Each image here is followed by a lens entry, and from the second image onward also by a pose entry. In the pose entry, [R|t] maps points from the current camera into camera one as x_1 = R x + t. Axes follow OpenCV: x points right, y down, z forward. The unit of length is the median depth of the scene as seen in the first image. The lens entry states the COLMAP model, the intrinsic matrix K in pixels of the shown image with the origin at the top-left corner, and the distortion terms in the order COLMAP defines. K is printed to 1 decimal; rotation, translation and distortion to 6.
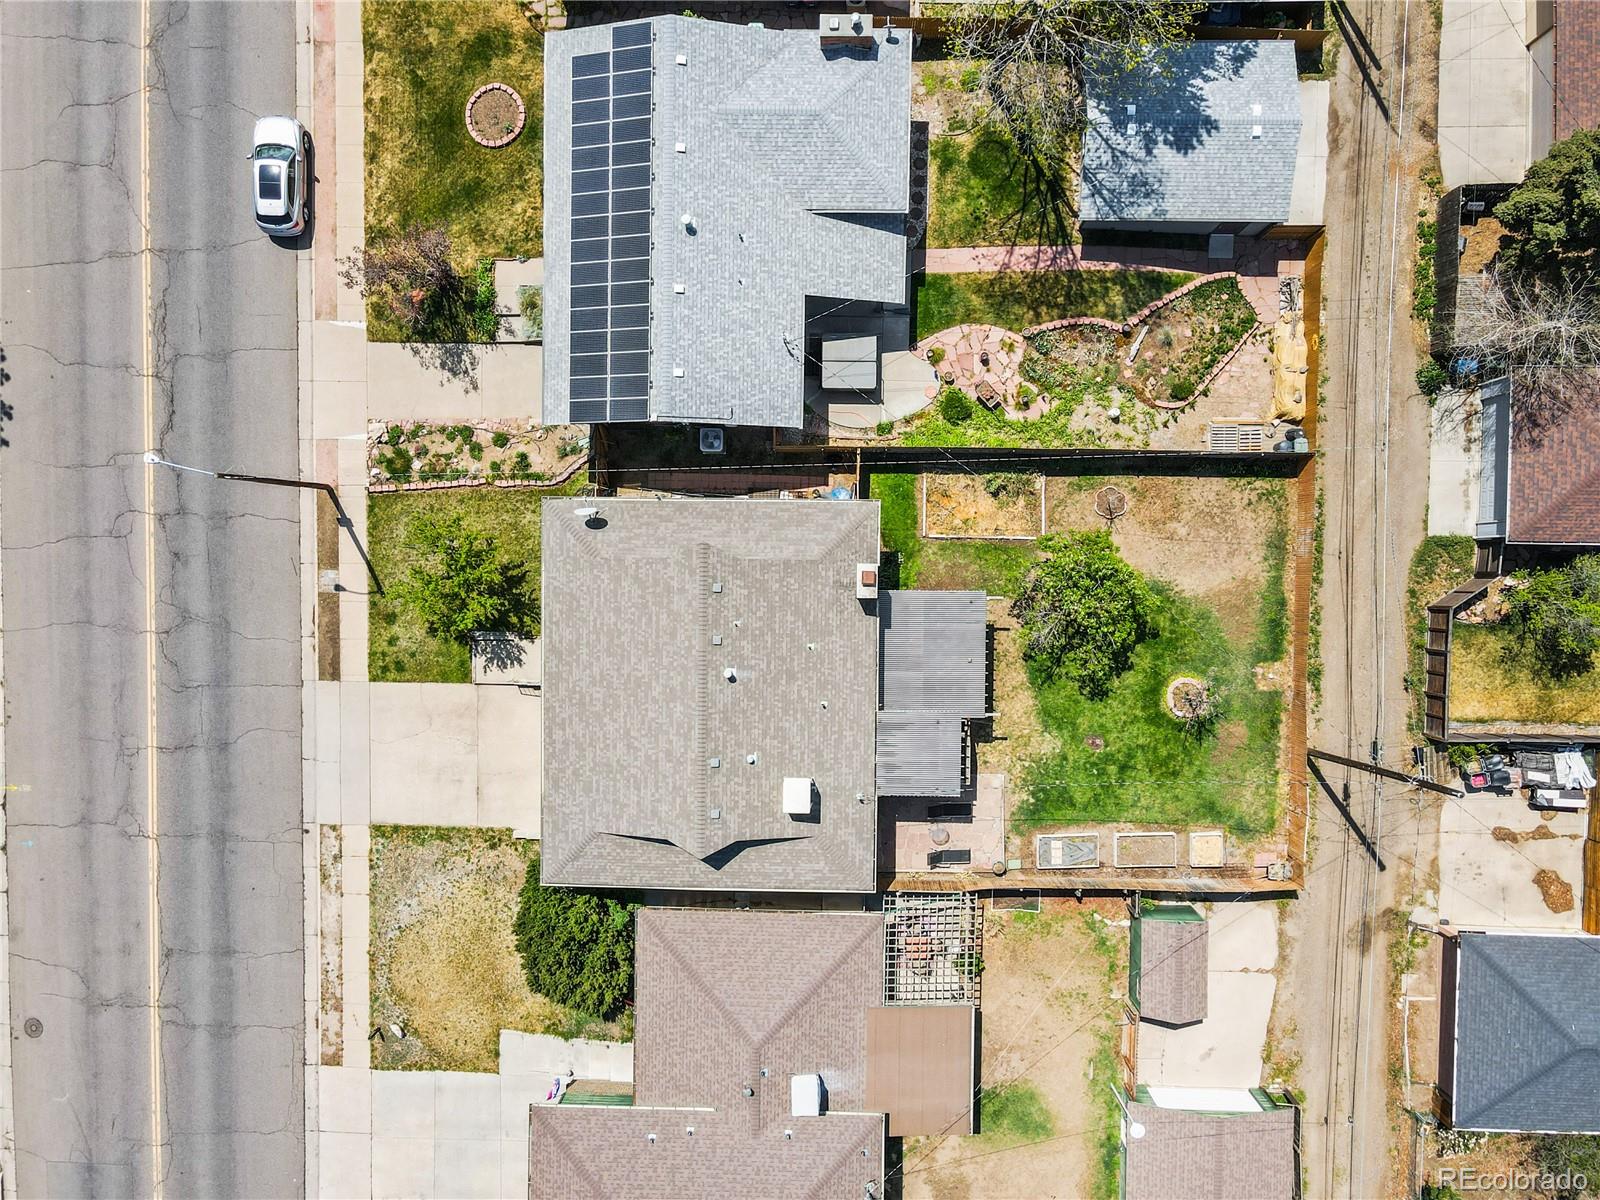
lens RADIAL K [[1186.4, 0, 807.2], [0, 1186.4, 609.1], [0, 0, 1]] dist [-0.024333, 0.093323]
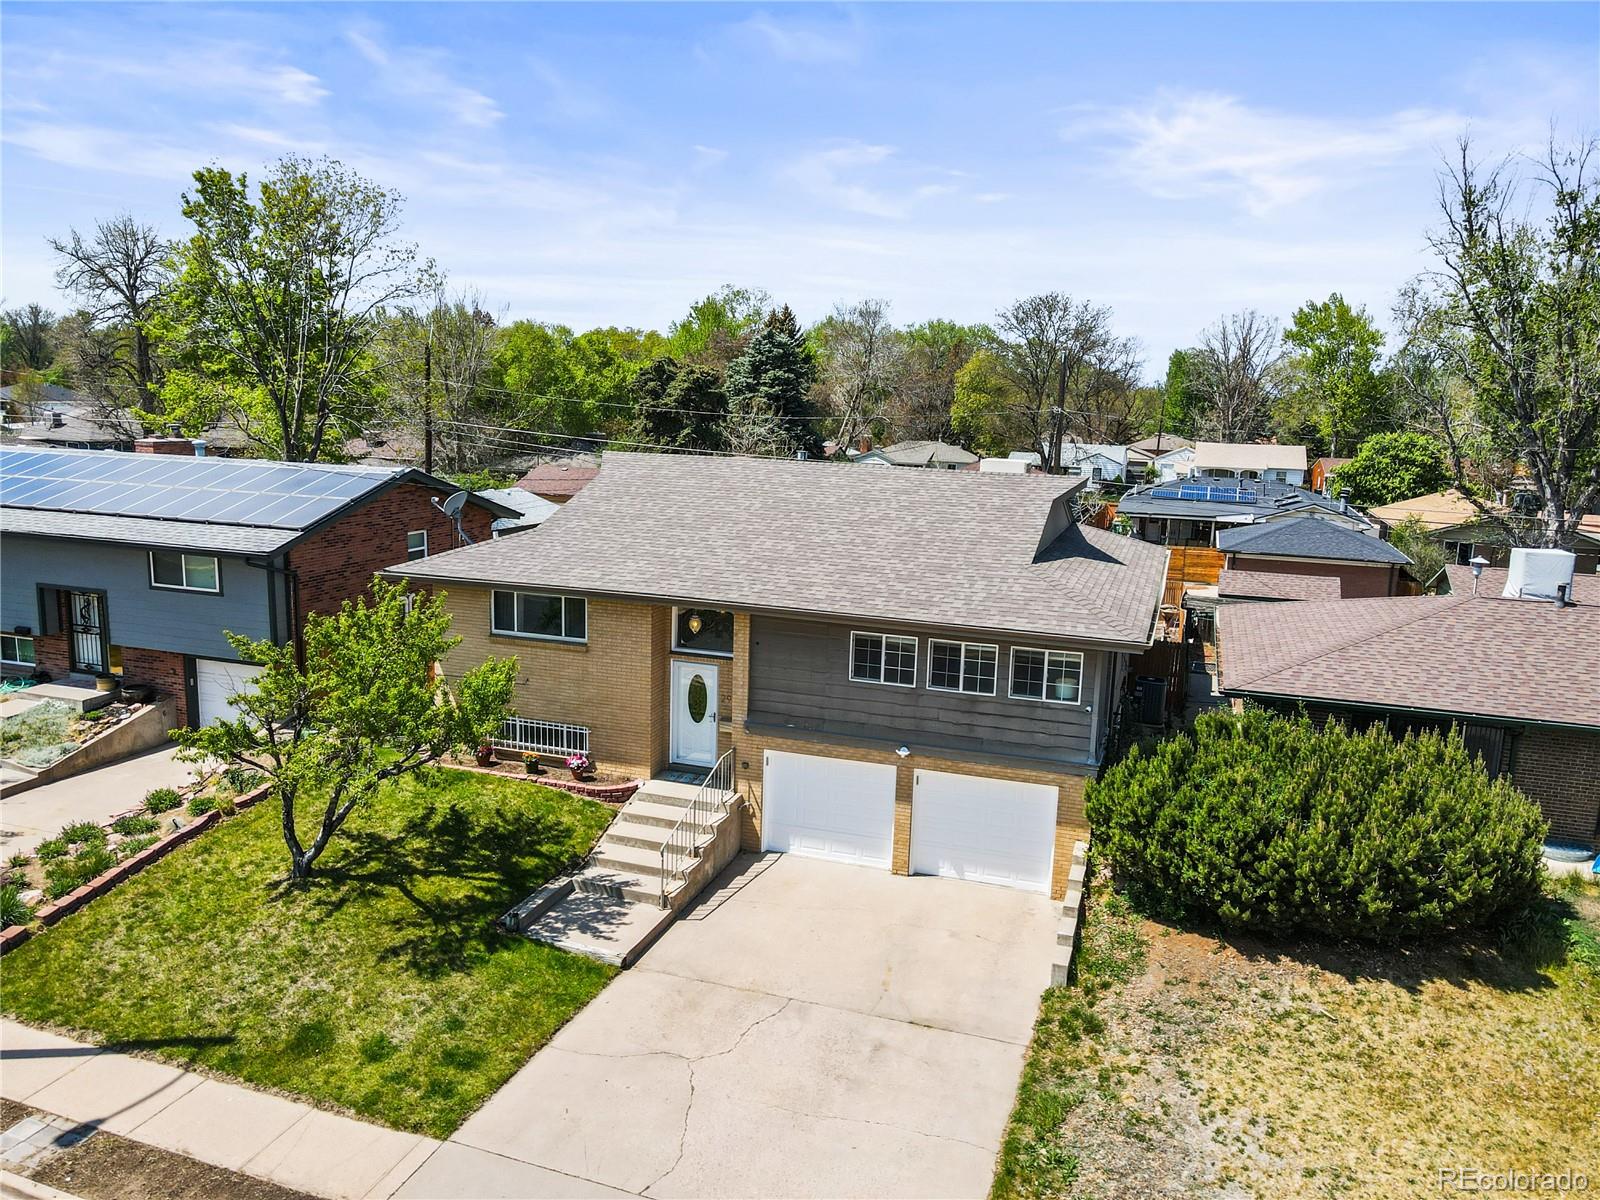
lens RADIAL K [[1171.2, 0, 804.7], [0, 1171.2, 599.2], [0, 0, 1]] dist [0.015861, 0.005554]
pose [[0.302180, -0.130600, 0.944262, -0.588925], [0.953151, 0.055731, -0.297316, 0.215928], [-0.013795, 0.989867, 0.141323, 0.841441]]
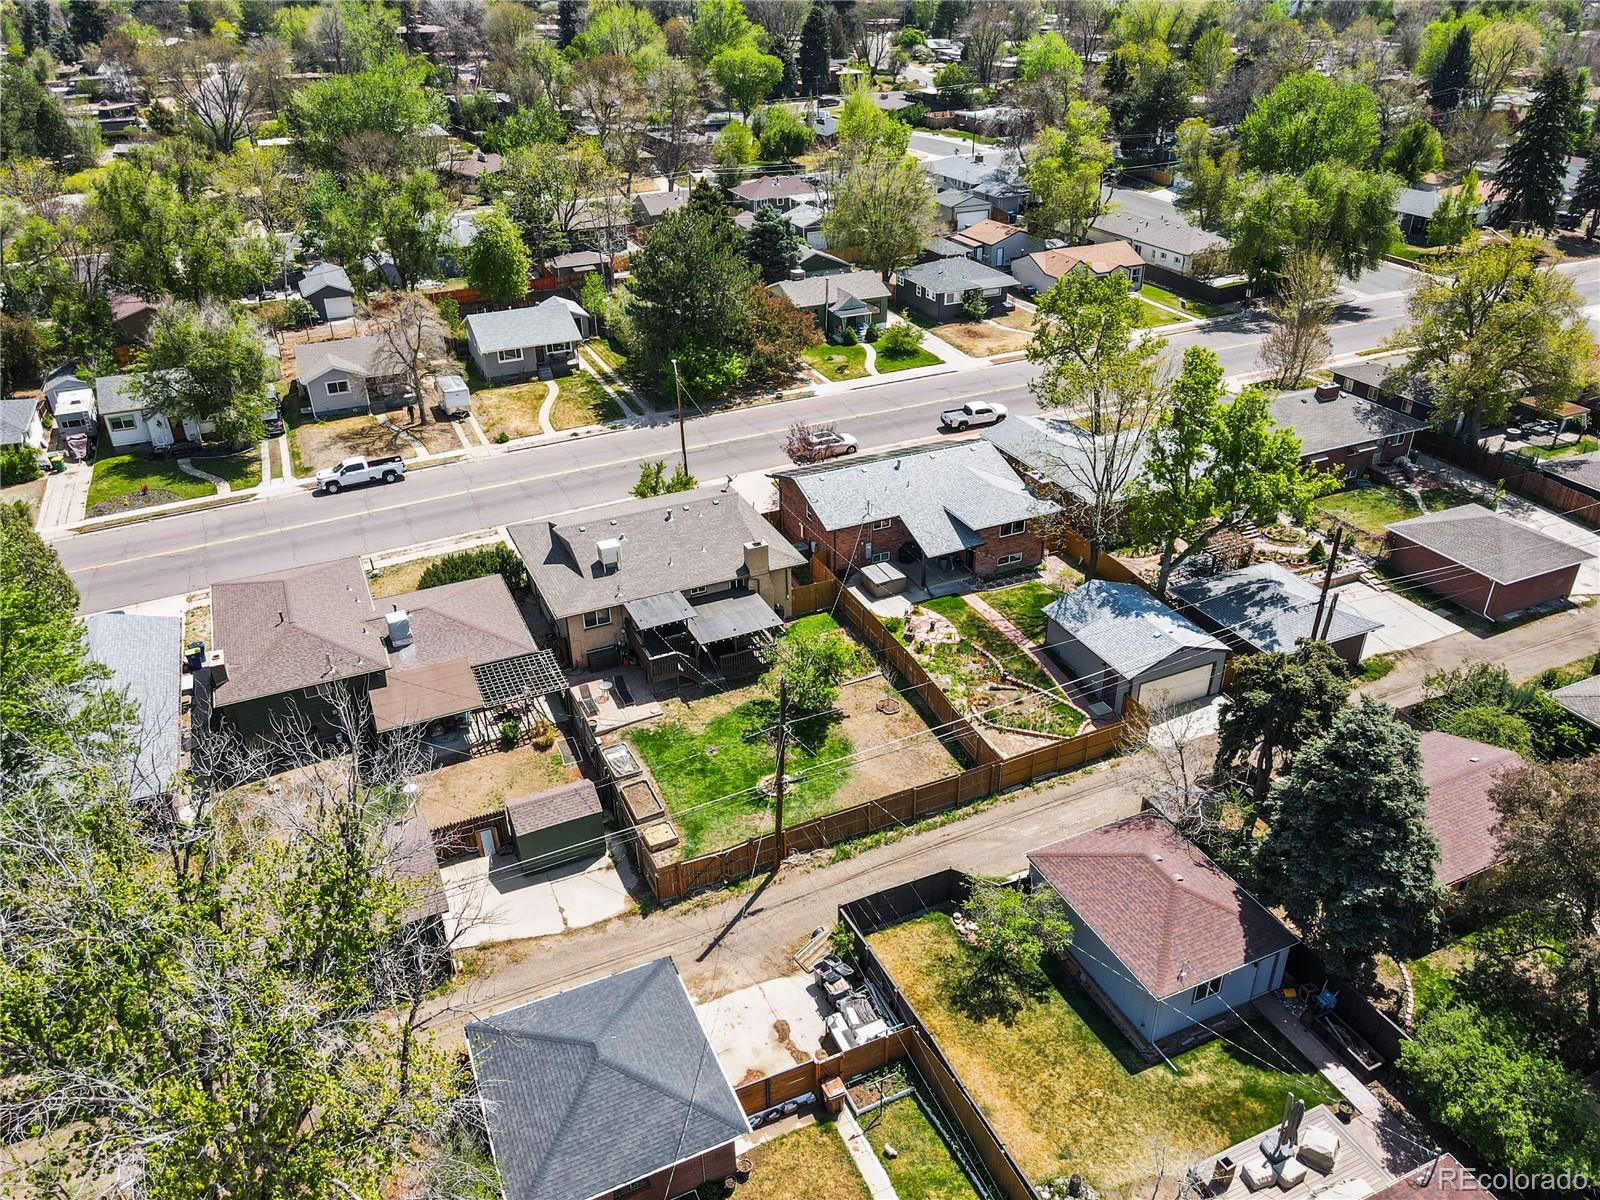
lens RADIAL K [[1186.4, 0, 807.2], [0, 1186.4, 609.1], [0, 0, 1]] dist [-0.024333, 0.093323]
pose [[0.430350, 0.473030, -0.768792, 1.140184], [-0.902421, 0.205787, -0.378534, 0.450250], [-0.020851, 0.856676, 0.515433, 0.231937]]
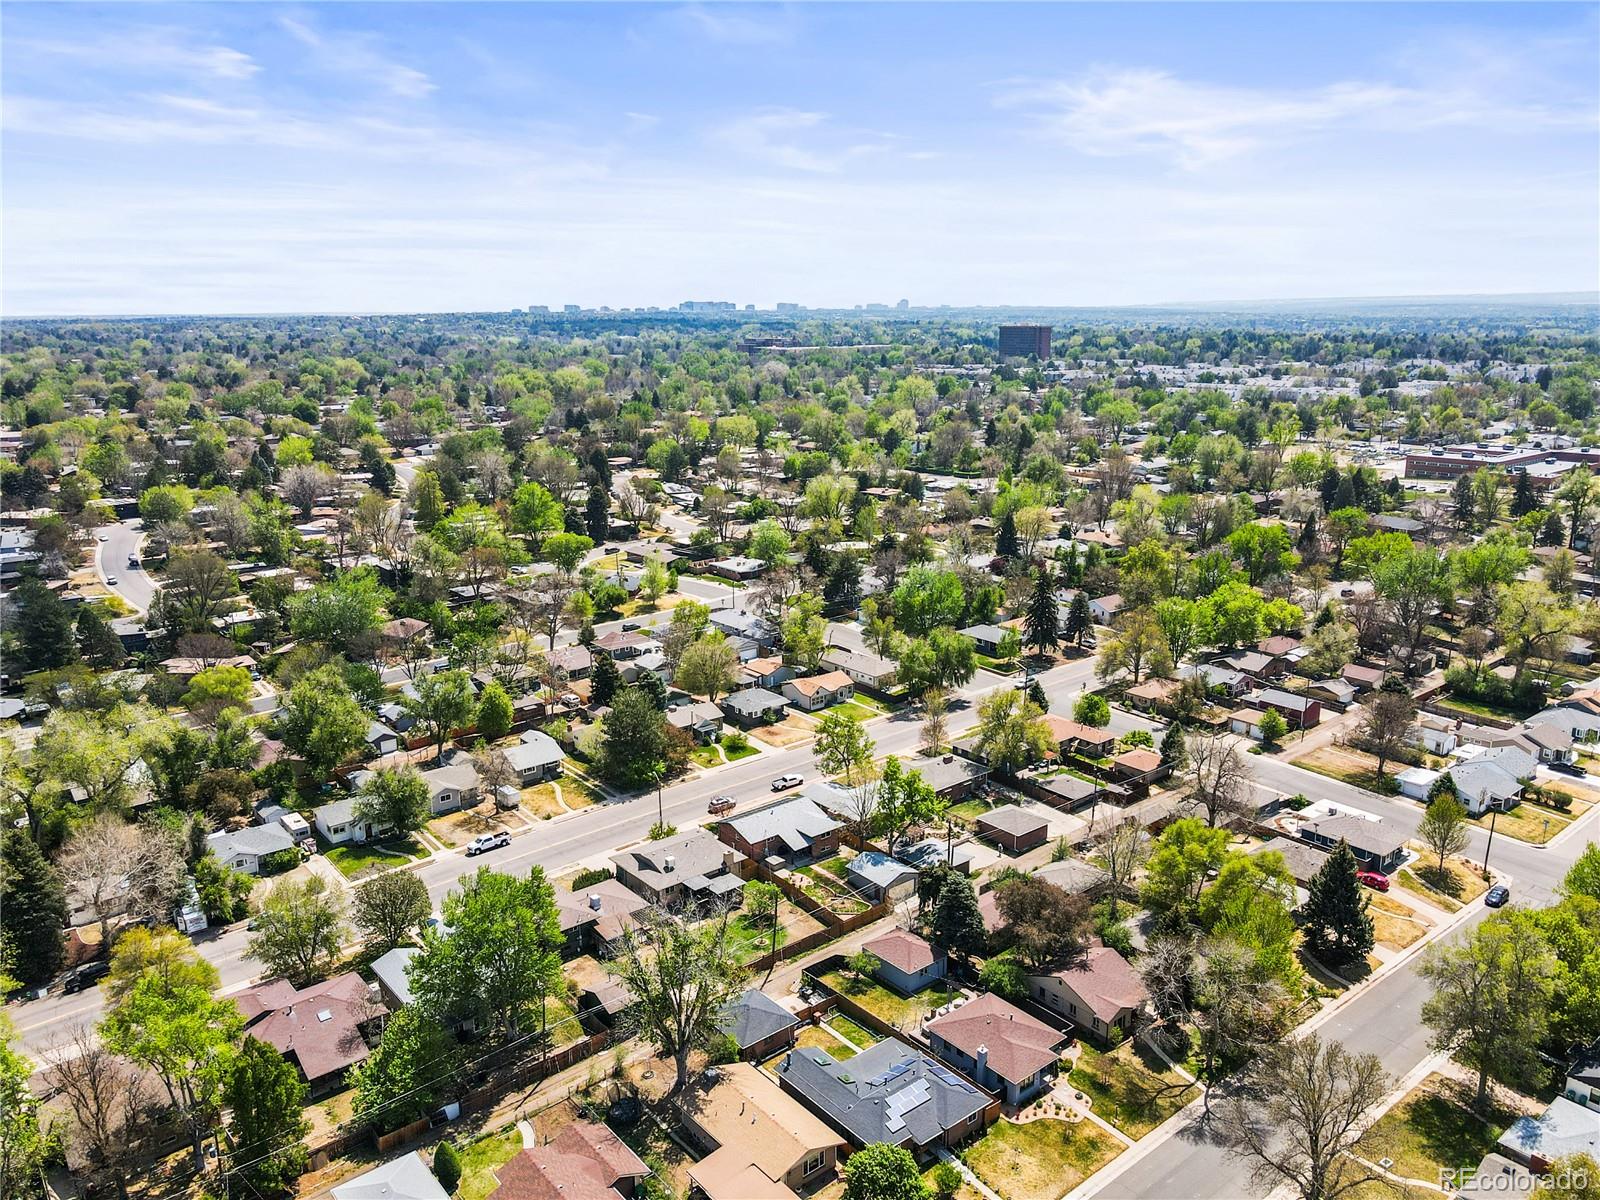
lens RADIAL K [[1186.4, 0, 807.2], [0, 1186.4, 609.1], [0, 0, 1]] dist [-0.024333, 0.093323]
pose [[0.646863, 0.217077, -0.731058, 2.438061], [-0.762017, 0.146327, -0.630807, 1.788982], [-0.029960, 0.965125, 0.260071, -0.645585]]
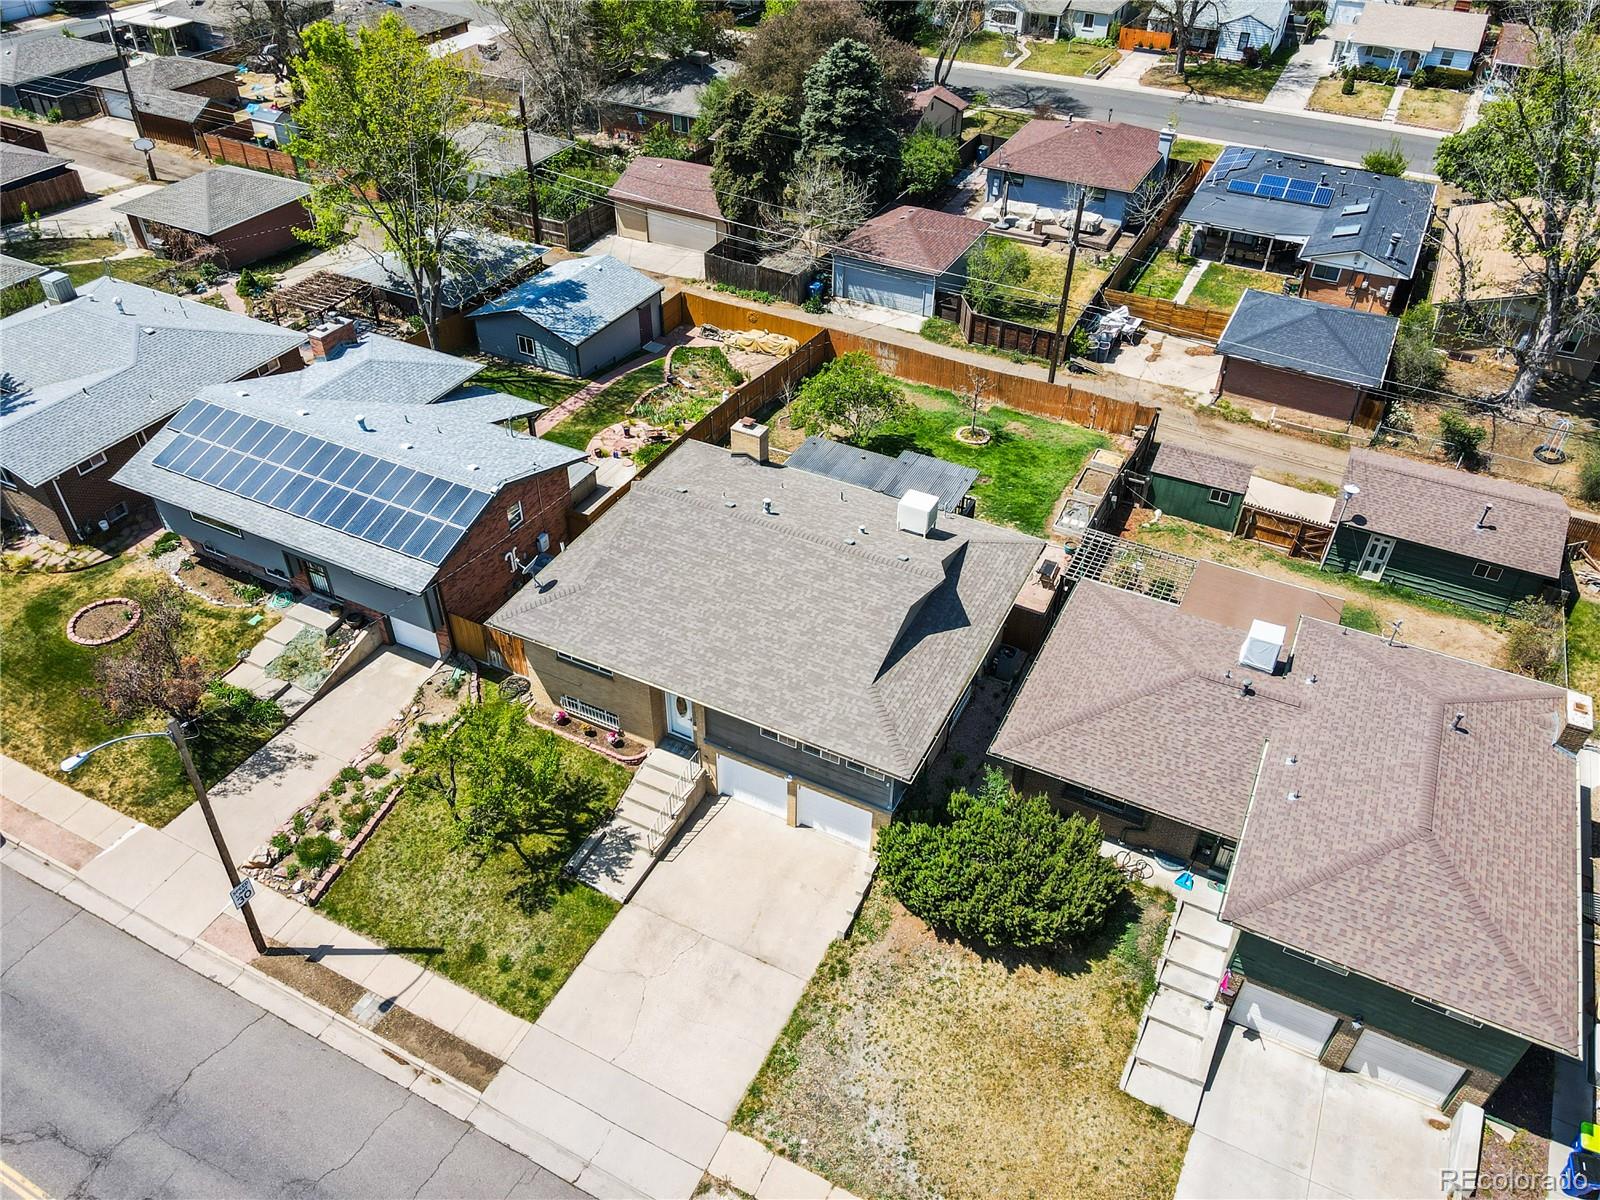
lens RADIAL K [[1171.2, 0, 804.7], [0, 1171.2, 599.2], [0, 0, 1]] dist [0.015861, 0.005554]
pose [[0.434643, -0.540237, 0.720576, -0.646312], [0.900596, 0.263750, -0.345488, 0.357210], [-0.003406, 0.799112, 0.601173, 0.430893]]
